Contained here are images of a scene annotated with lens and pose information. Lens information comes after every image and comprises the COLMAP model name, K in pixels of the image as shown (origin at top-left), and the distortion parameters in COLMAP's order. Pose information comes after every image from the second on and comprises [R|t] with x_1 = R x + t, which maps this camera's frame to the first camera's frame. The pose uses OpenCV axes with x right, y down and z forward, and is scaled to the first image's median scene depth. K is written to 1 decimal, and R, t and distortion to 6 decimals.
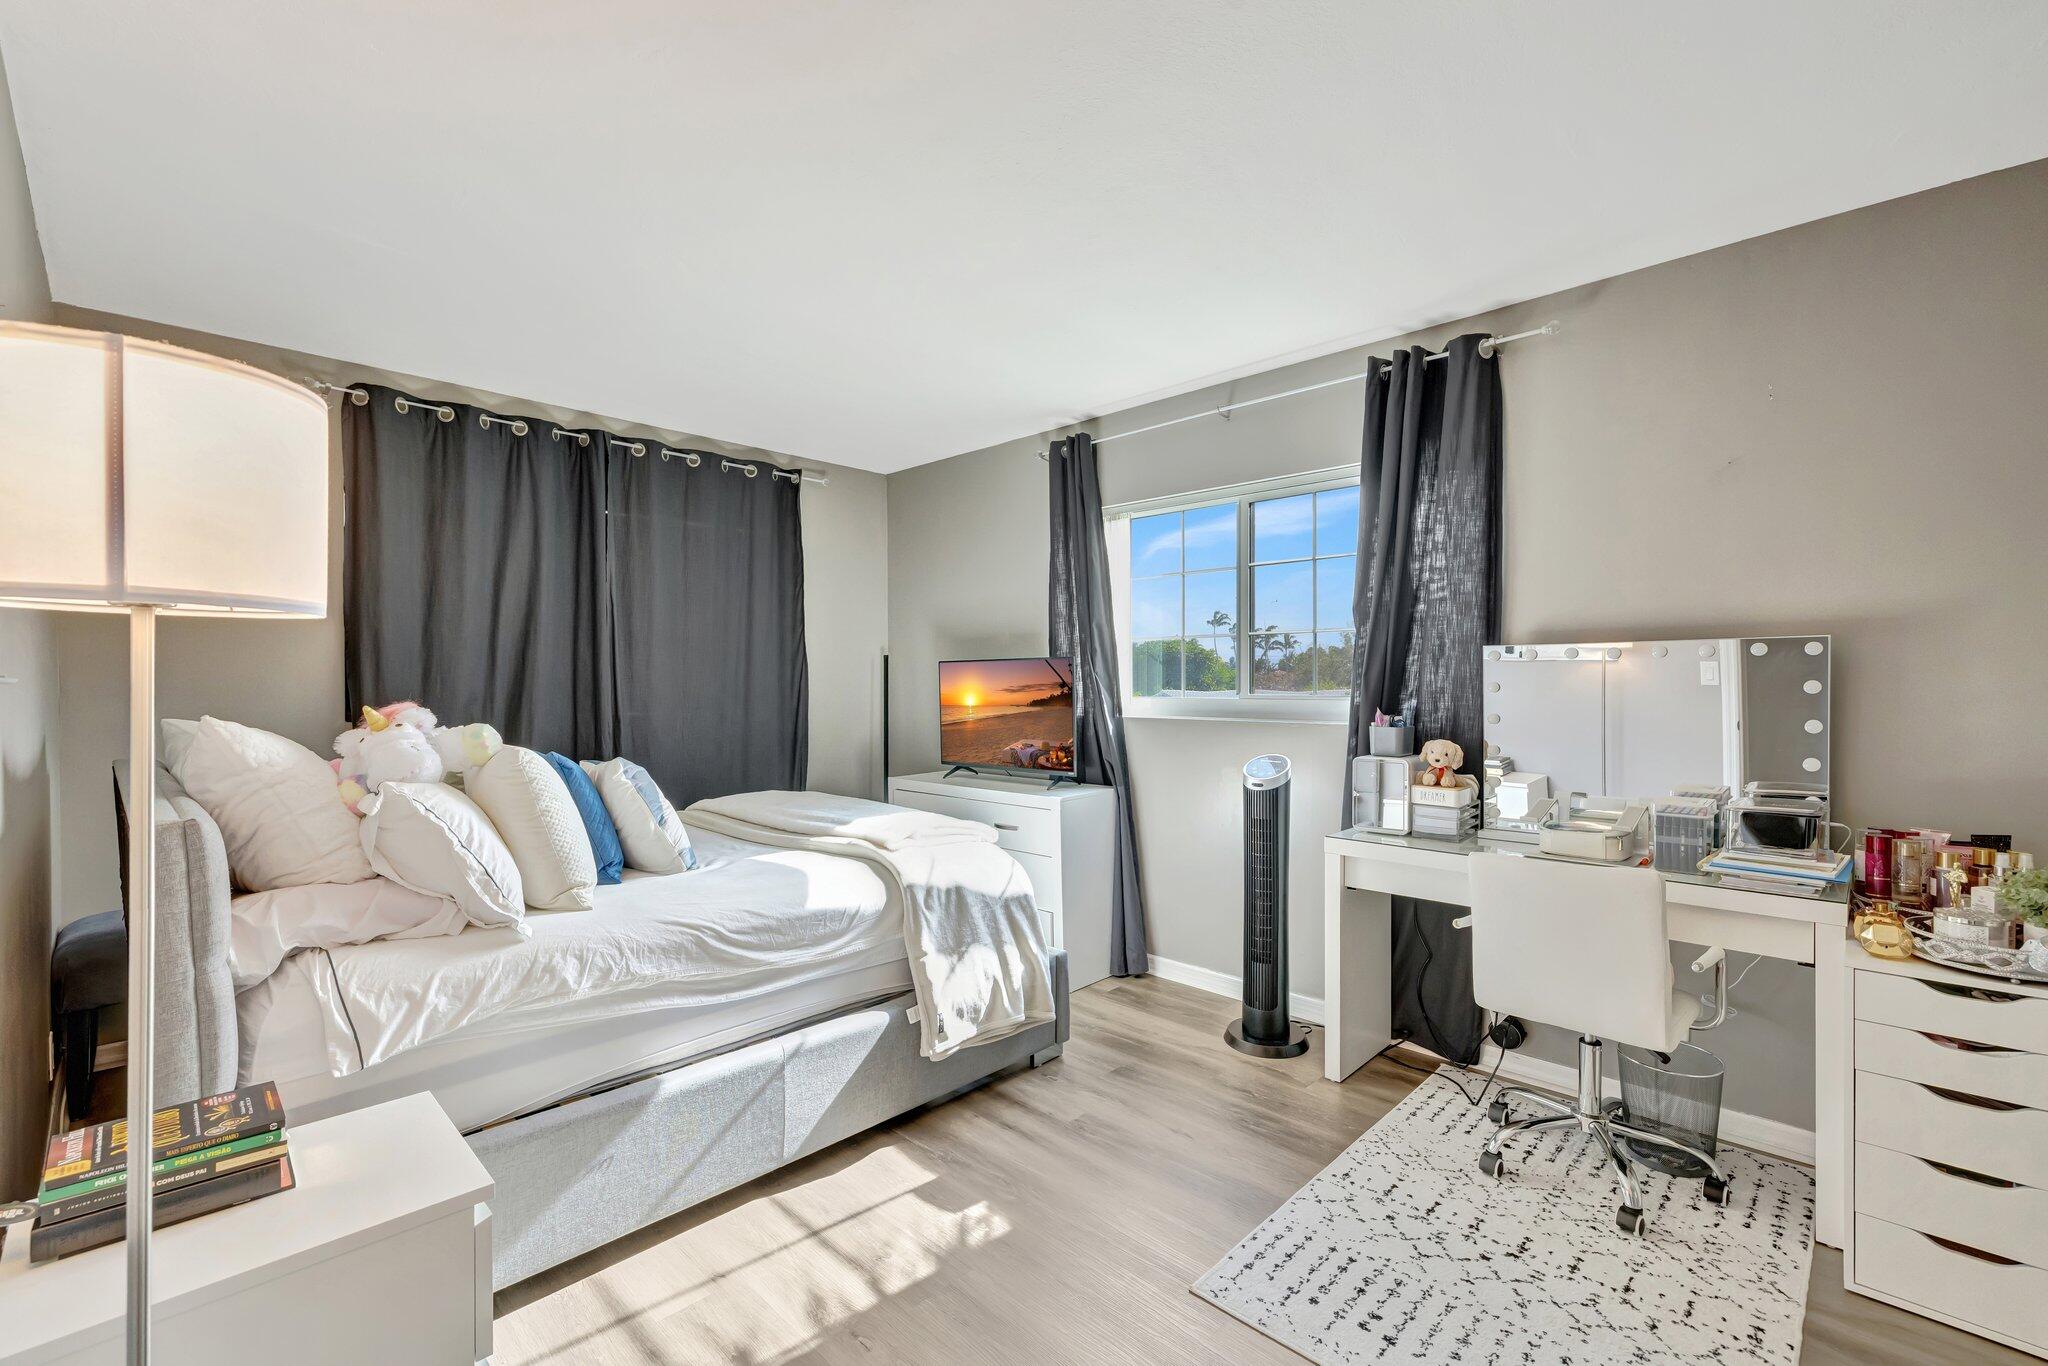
lens RADIAL K [[889.6, 0, 1024.0], [0, 889.6, 683.0], [0, 0, 1]] dist [0.002858, 0.000591]
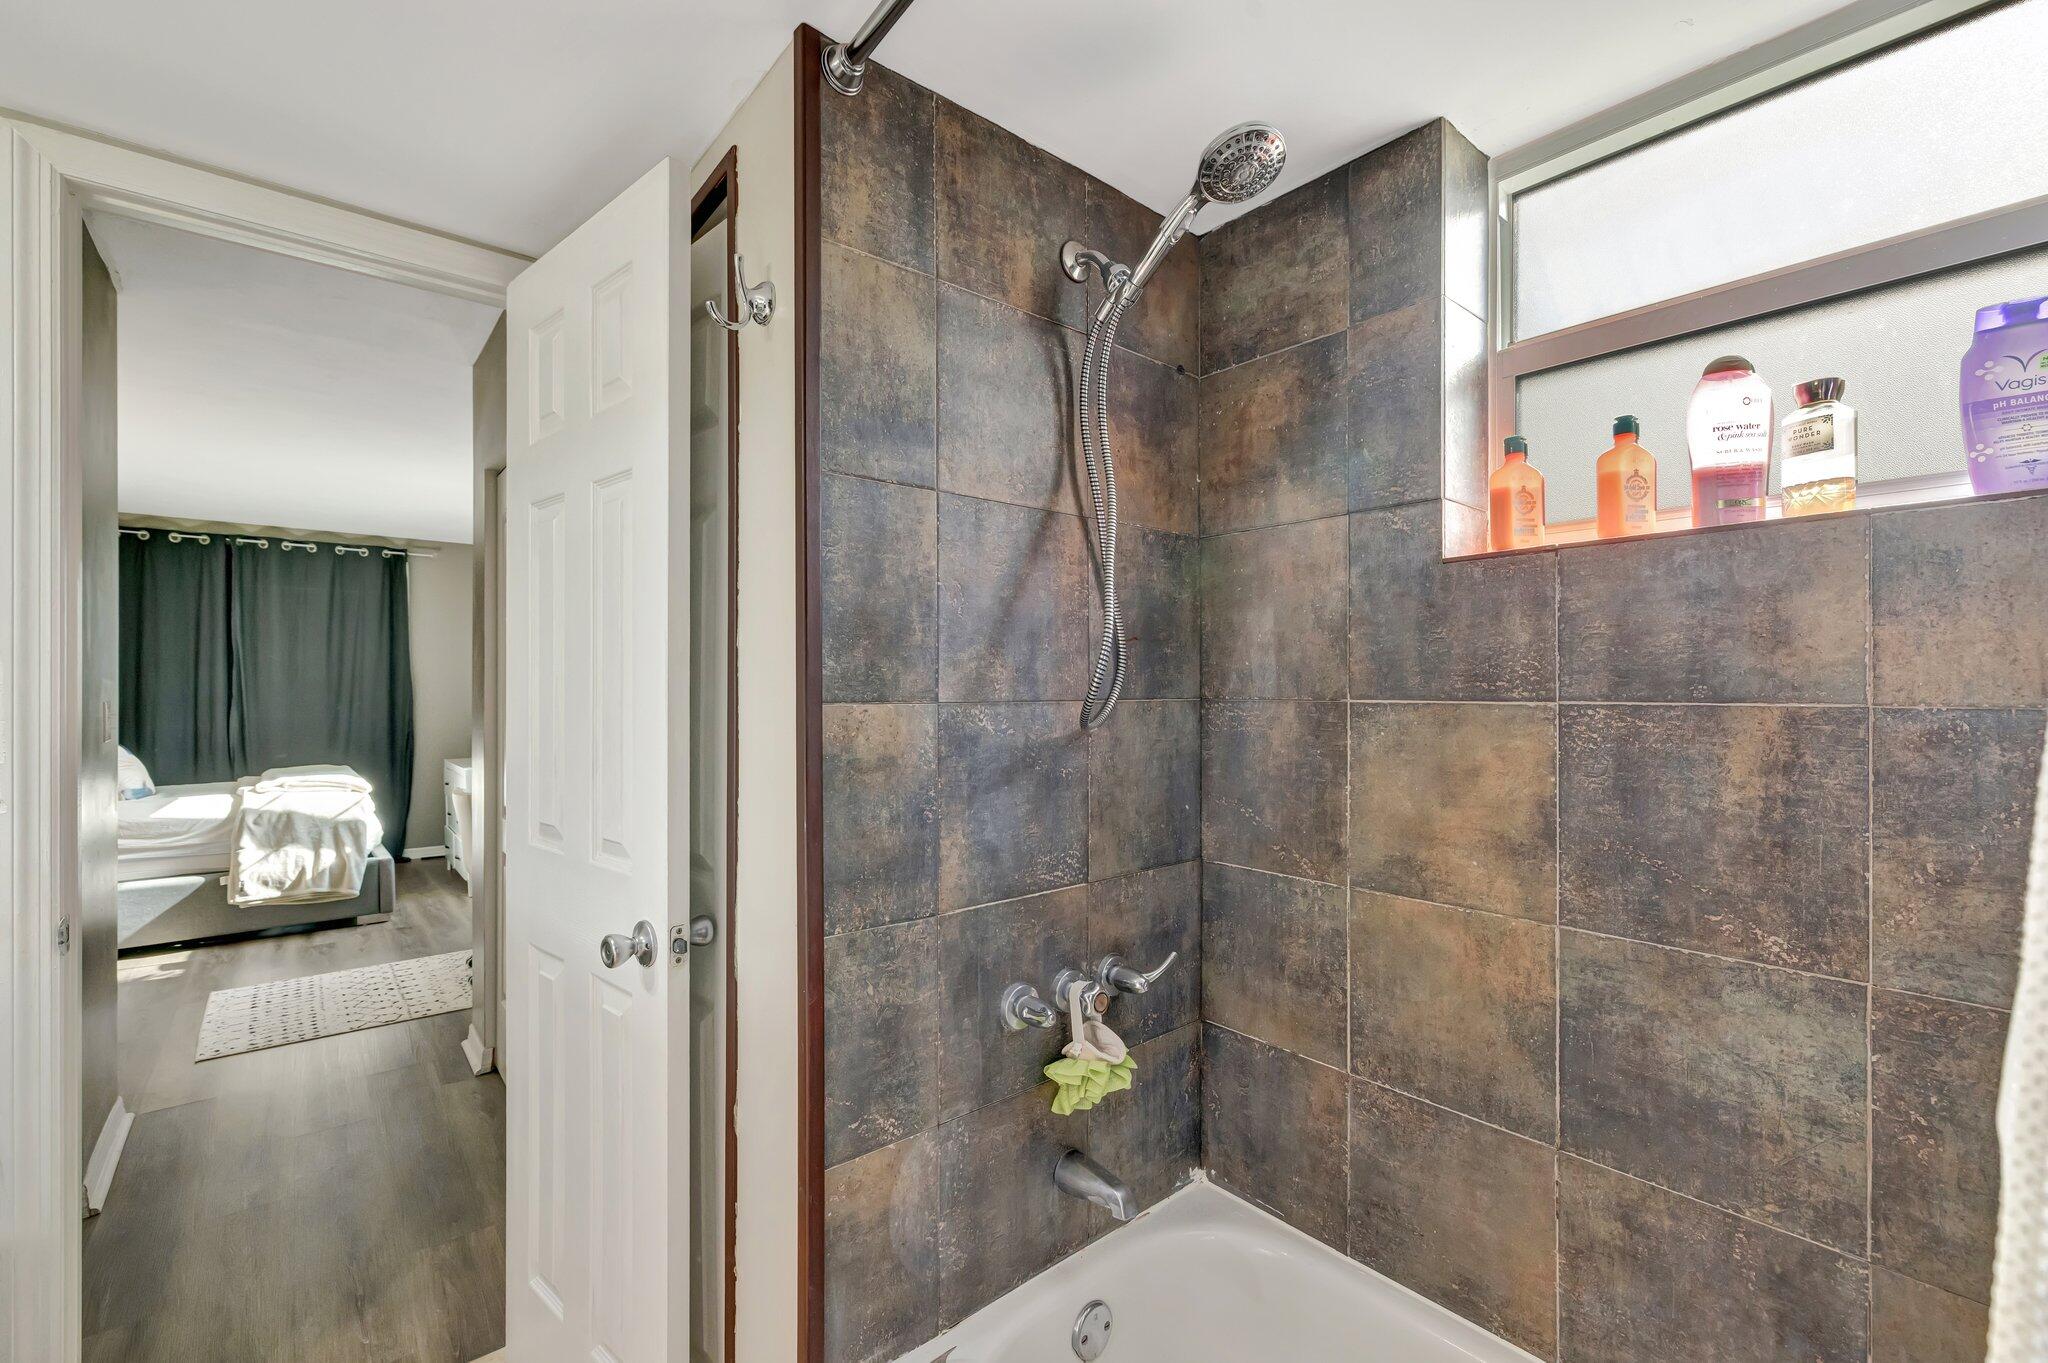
lens RADIAL K [[865.4, 0, 1019.8], [0, 865.4, 684.2], [0, 0, 1]] dist [-0.001035, 0.000105]
pose [[0.995970, -0.005333, -0.089530, 1.558693], [0.004444, 0.999939, -0.010132, 0.000650], [0.089579, 0.009693, 0.995933, -0.572701]]
